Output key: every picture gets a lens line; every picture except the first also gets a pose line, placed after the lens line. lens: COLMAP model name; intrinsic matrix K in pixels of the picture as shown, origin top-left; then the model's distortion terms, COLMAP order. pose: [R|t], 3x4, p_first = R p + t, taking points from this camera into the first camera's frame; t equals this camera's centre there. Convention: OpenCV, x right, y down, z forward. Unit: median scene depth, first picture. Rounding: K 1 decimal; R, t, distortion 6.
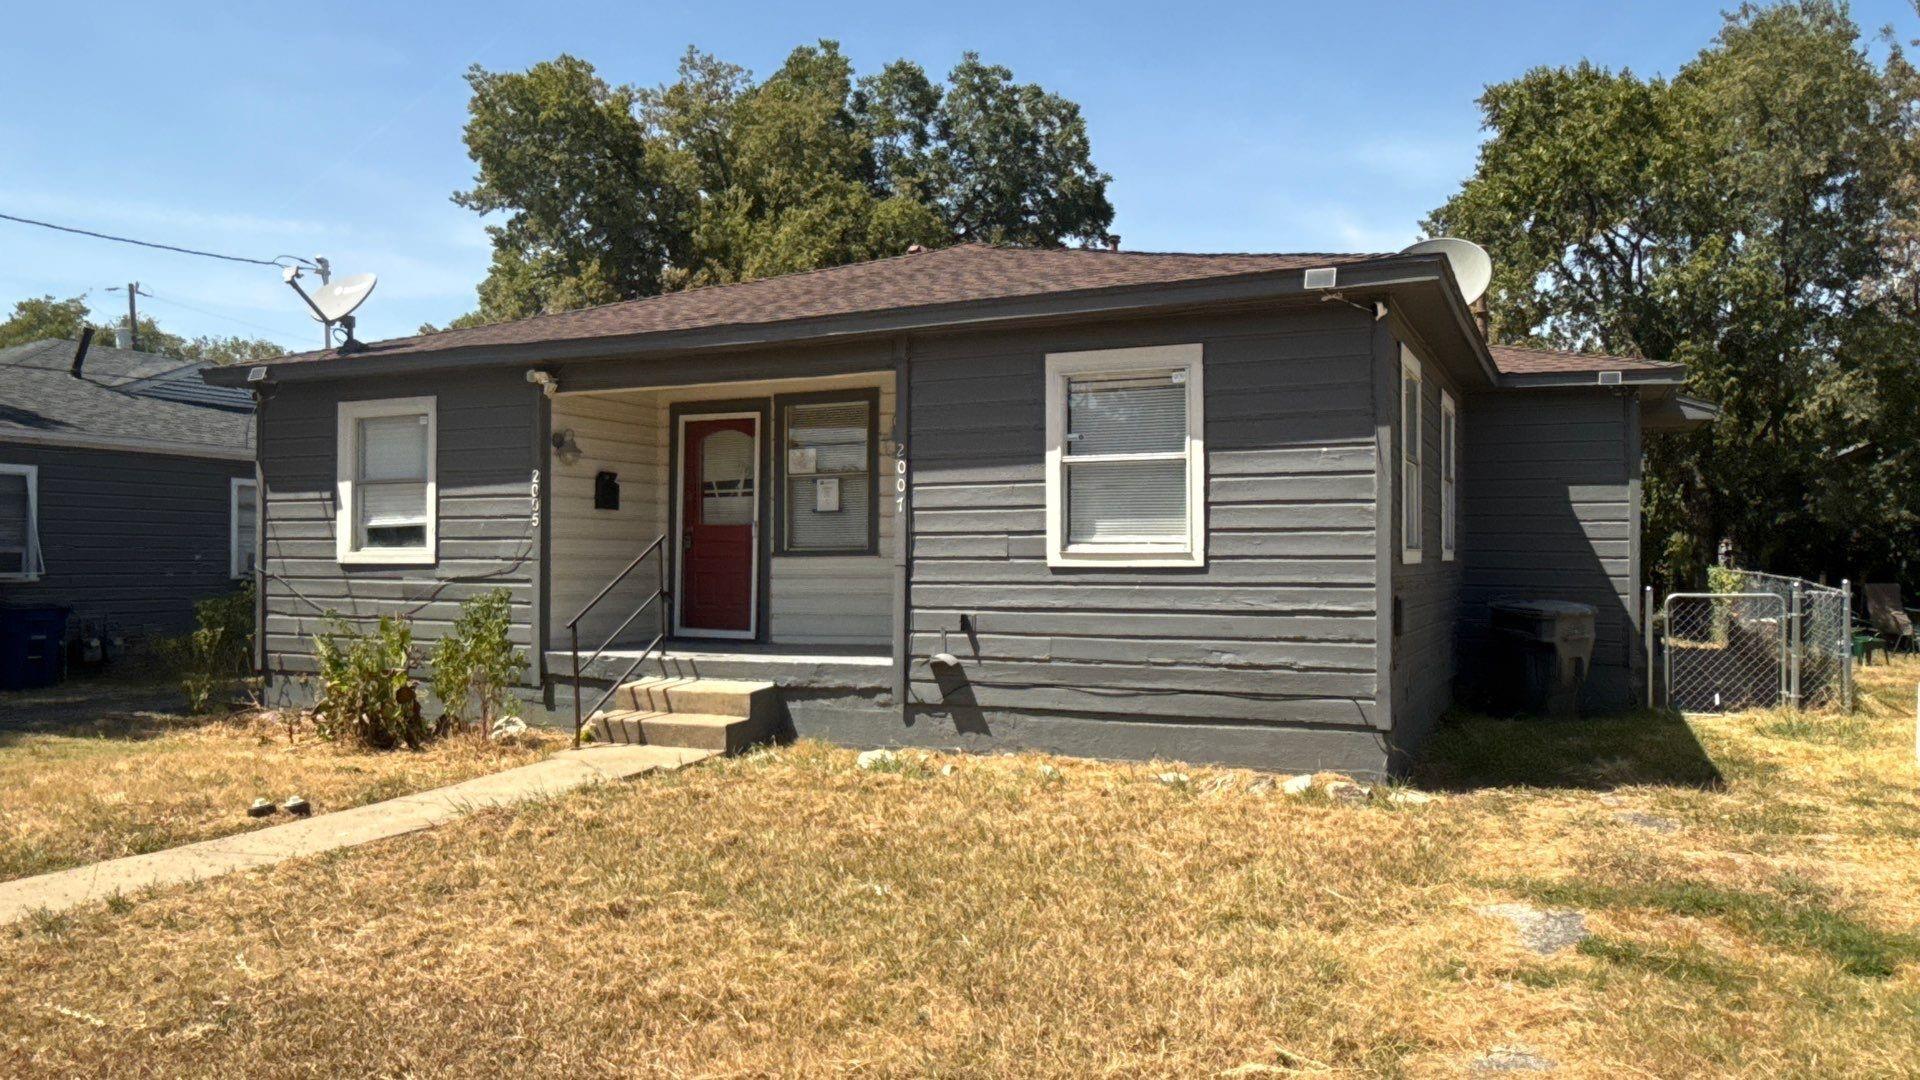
lens RADIAL K [[1352.4, 0, 967.0], [0, 1352.4, 550.2], [0, 0, 1]] dist [0.001996, 0.000671]
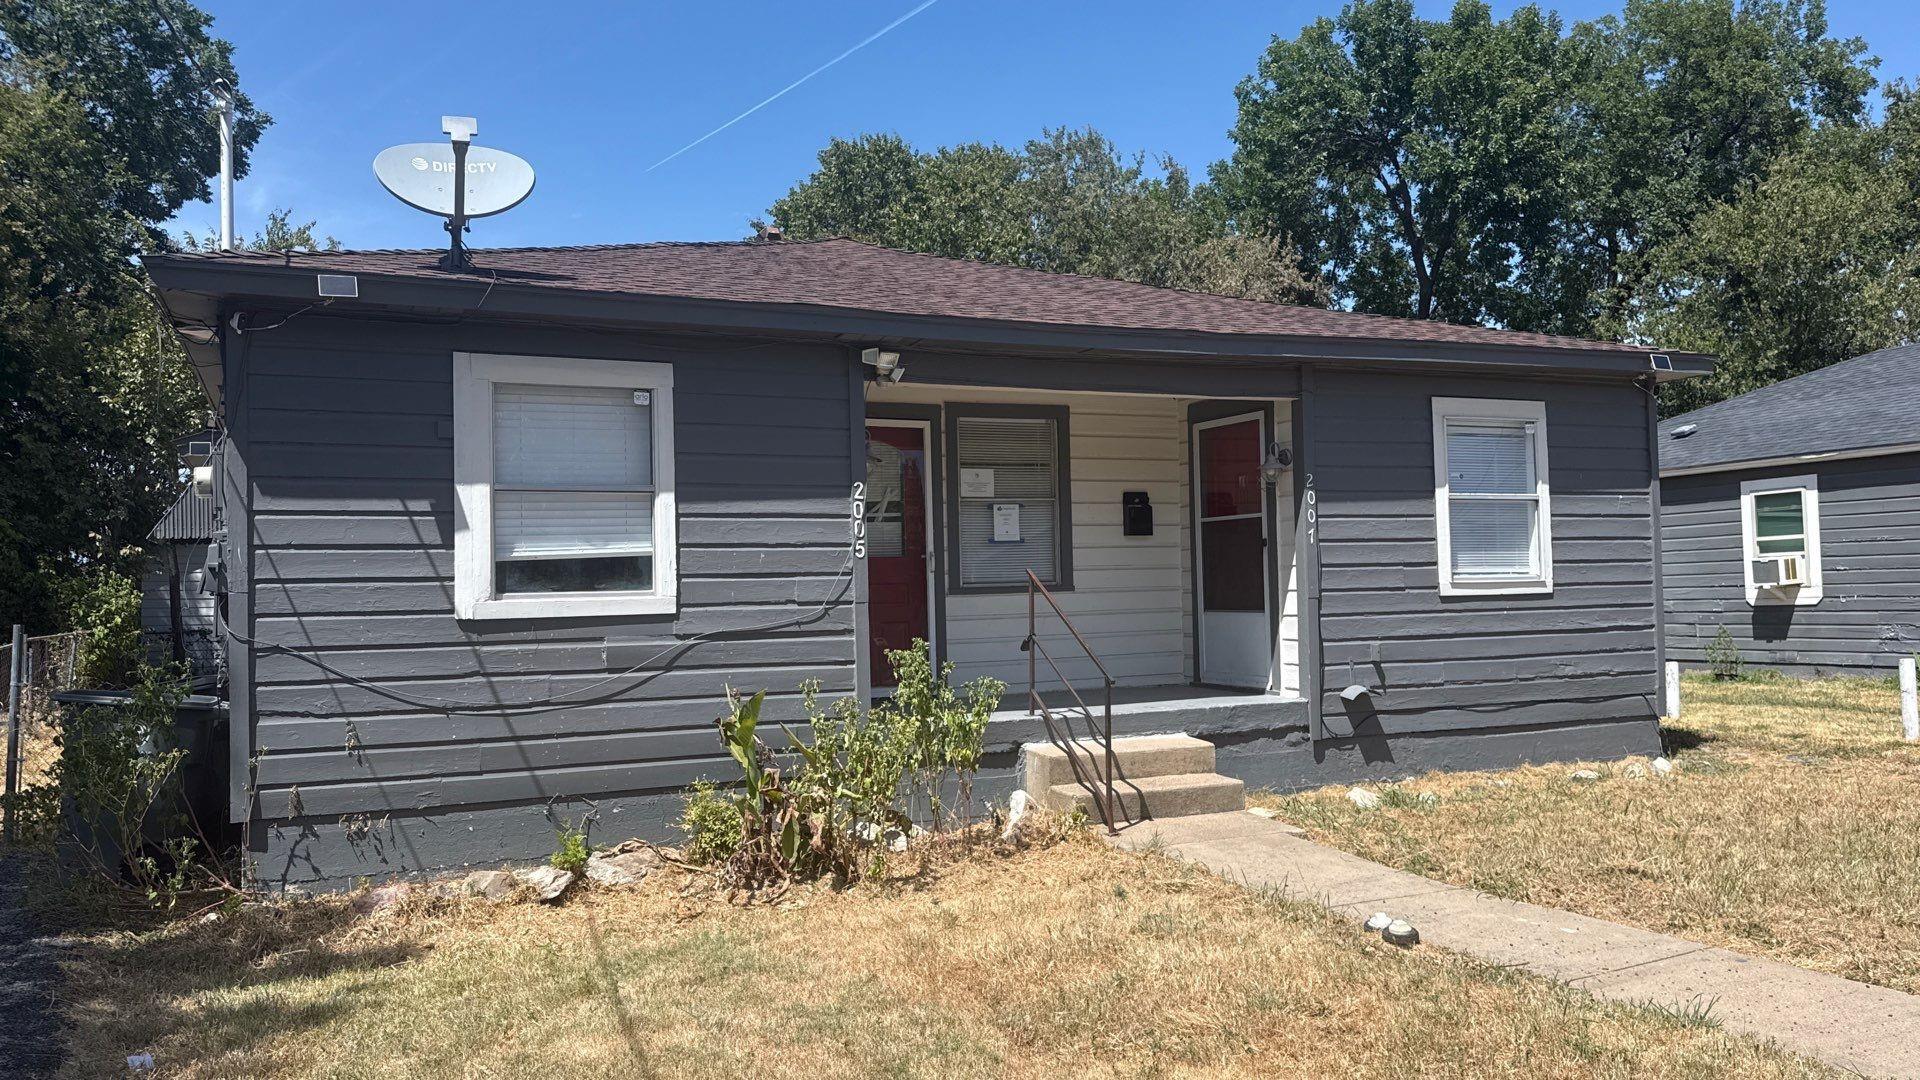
lens RADIAL K [[1439.6, 0, 960.0], [0, 1439.6, 540.0], [0, 0, 1]] dist [0.148190, -0.257163]
pose [[0.653619, 0.010583, 0.756750, -0.940632], [0.014818, 0.999532, -0.026776, -0.005982], [-0.756679, 0.028715, 0.653156, 0.472198]]
